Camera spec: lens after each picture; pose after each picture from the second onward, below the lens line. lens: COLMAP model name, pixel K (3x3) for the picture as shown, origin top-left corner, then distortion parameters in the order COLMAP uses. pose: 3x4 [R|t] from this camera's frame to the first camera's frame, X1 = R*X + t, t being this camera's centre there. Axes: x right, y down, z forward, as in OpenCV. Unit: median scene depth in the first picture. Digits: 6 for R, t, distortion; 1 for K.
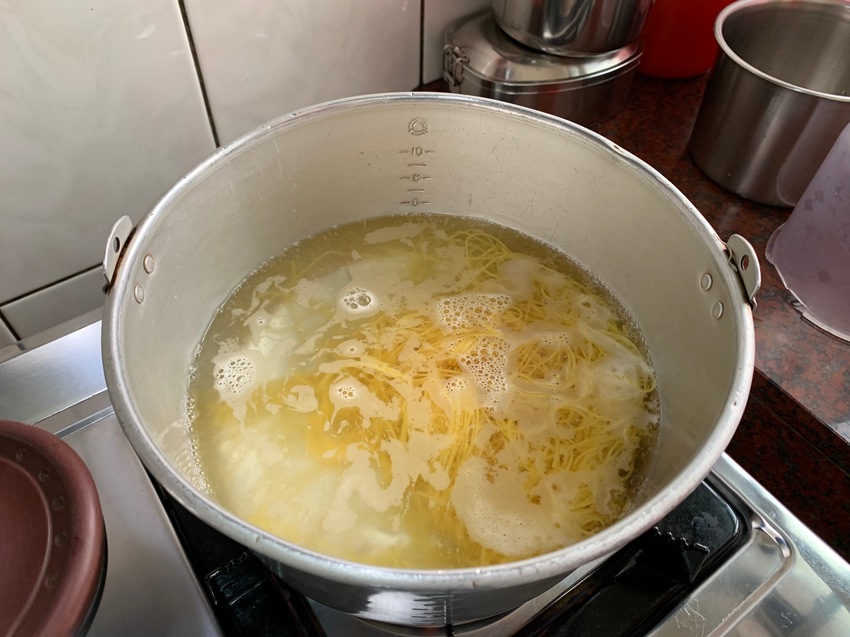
lens RADIAL K [[641.5, 0, 425.0], [0, 641.5, 318.5], [0, 0, 1]] dist [0.011303, 0.006549]
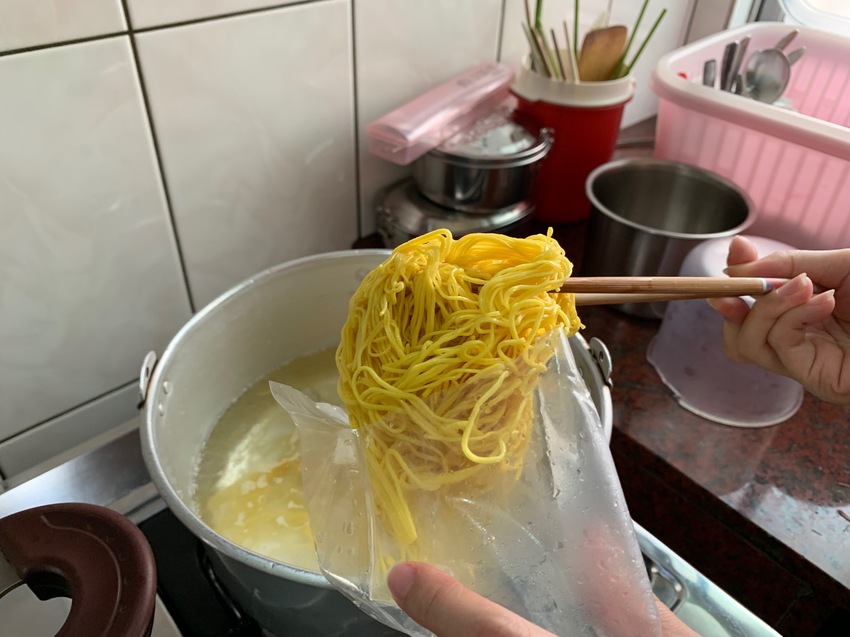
lens RADIAL K [[650.0, 0, 425.0], [0, 650.0, 318.5], [0, 0, 1]] dist [0.007813, -0.086571]
pose [[0.993586, -0.056978, 0.097671, -0.014435], [0.075990, 0.976099, -0.203609, 0.049759], [-0.083735, 0.209725, 0.974168, -0.203691]]
